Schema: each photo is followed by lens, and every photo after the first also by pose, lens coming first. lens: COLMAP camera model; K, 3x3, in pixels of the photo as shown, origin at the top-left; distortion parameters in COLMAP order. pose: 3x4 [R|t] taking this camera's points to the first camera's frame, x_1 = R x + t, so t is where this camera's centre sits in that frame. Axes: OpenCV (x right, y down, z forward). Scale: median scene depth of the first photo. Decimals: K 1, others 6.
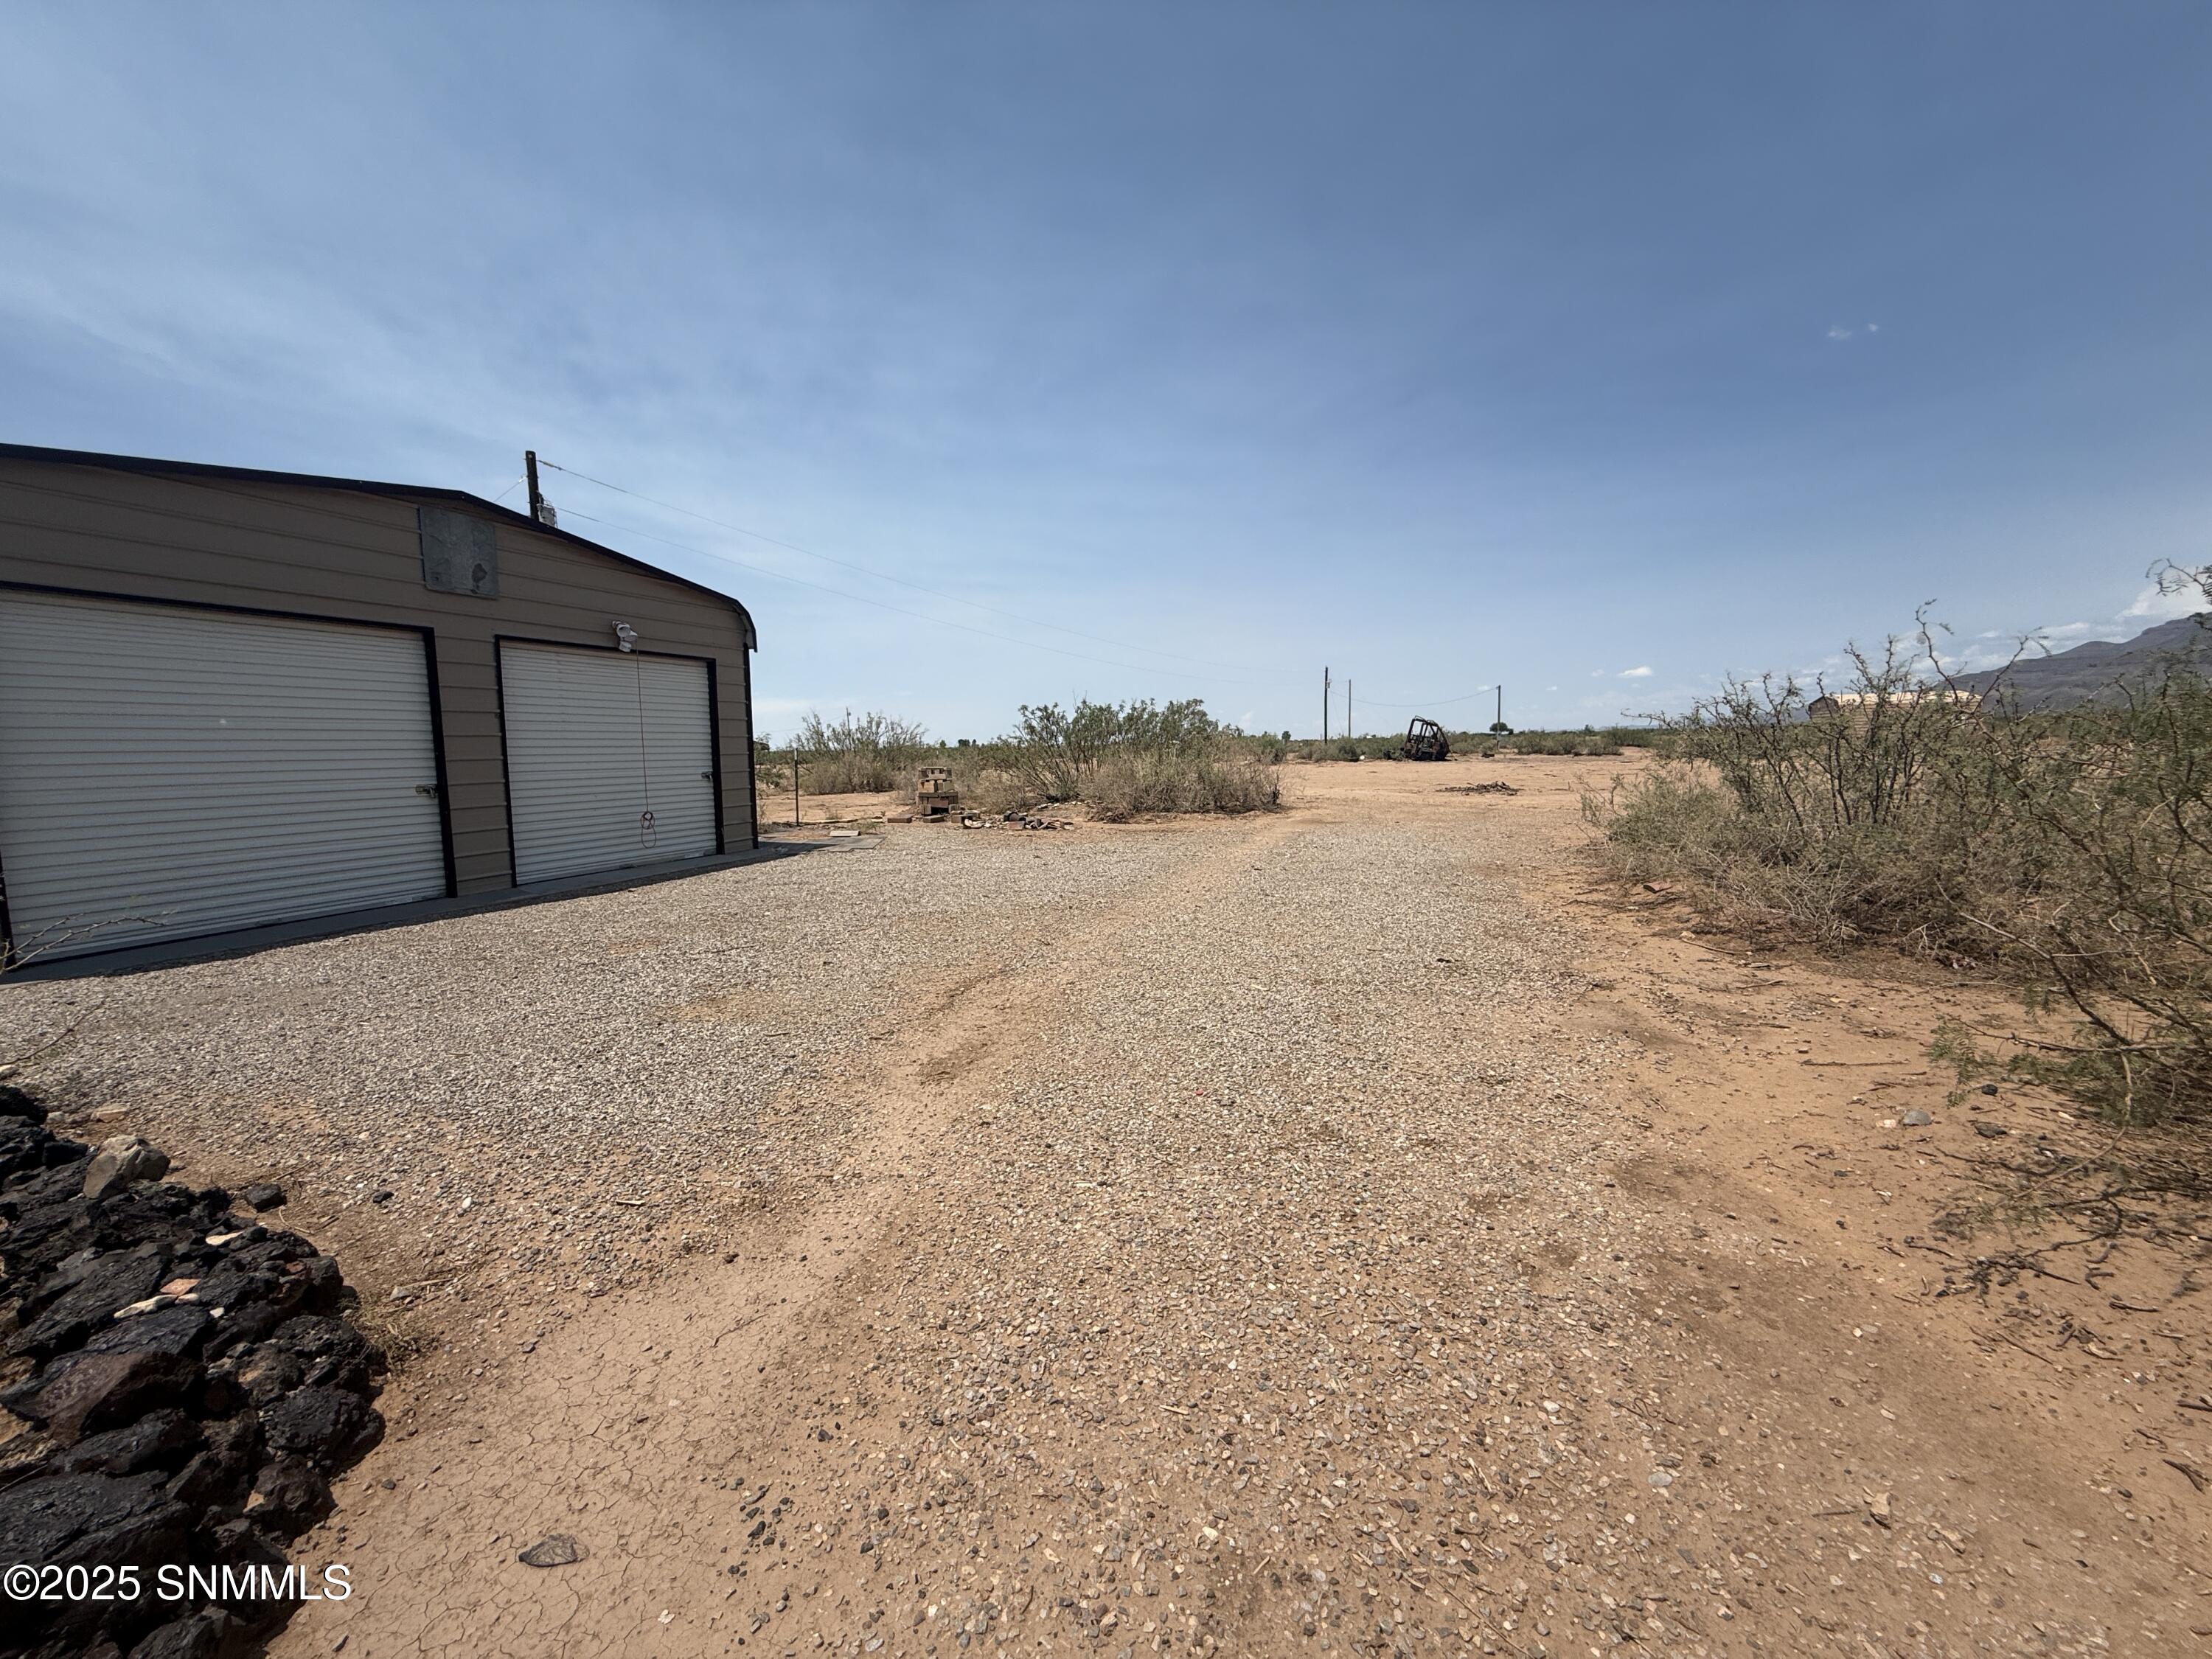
lens RADIAL K [[885.4, 0, 1100.7], [0, 885.4, 831.8], [0, 0, 1]] dist [-0.001123, 0.000553]
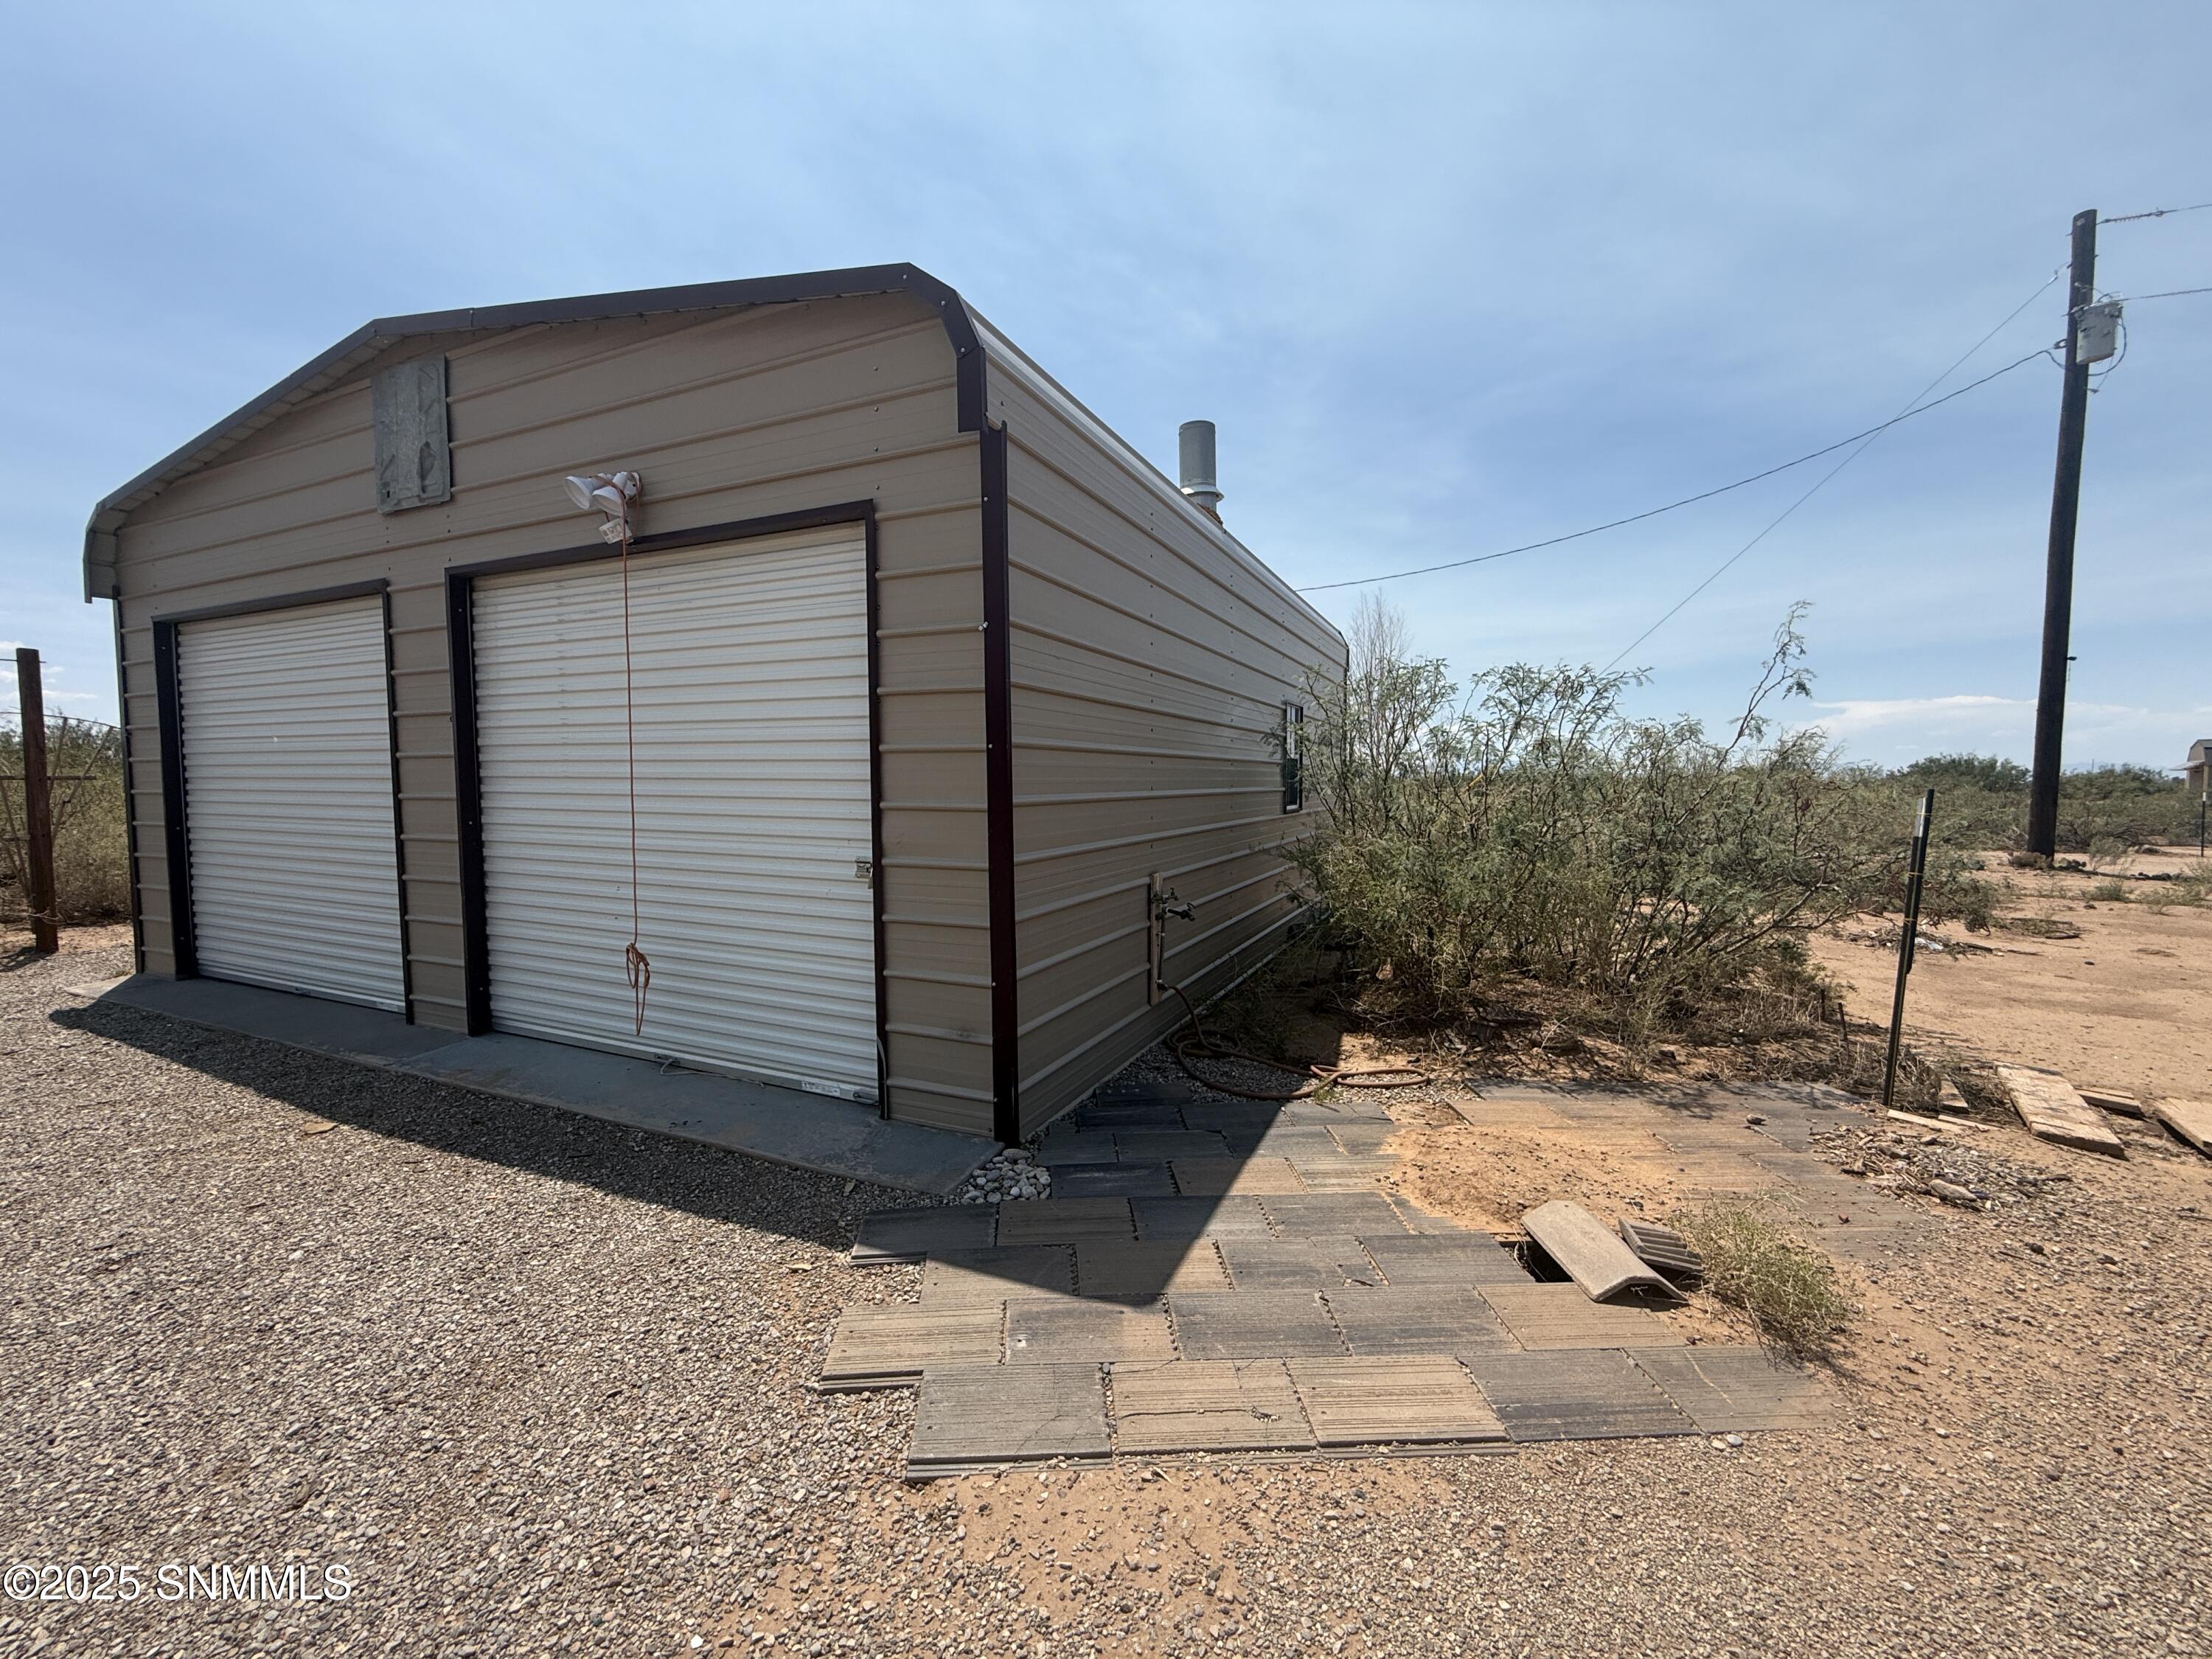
lens RADIAL K [[885.4, 0, 1106.0], [0, 885.4, 830.9], [0, 0, 1]] dist [-0.001123, 0.000553]
pose [[-0.062434, 0.079810, -0.994853, -0.162216], [-0.099270, 0.991358, 0.085759, -0.155717], [0.993100, 0.104114, -0.053972, 1.498322]]
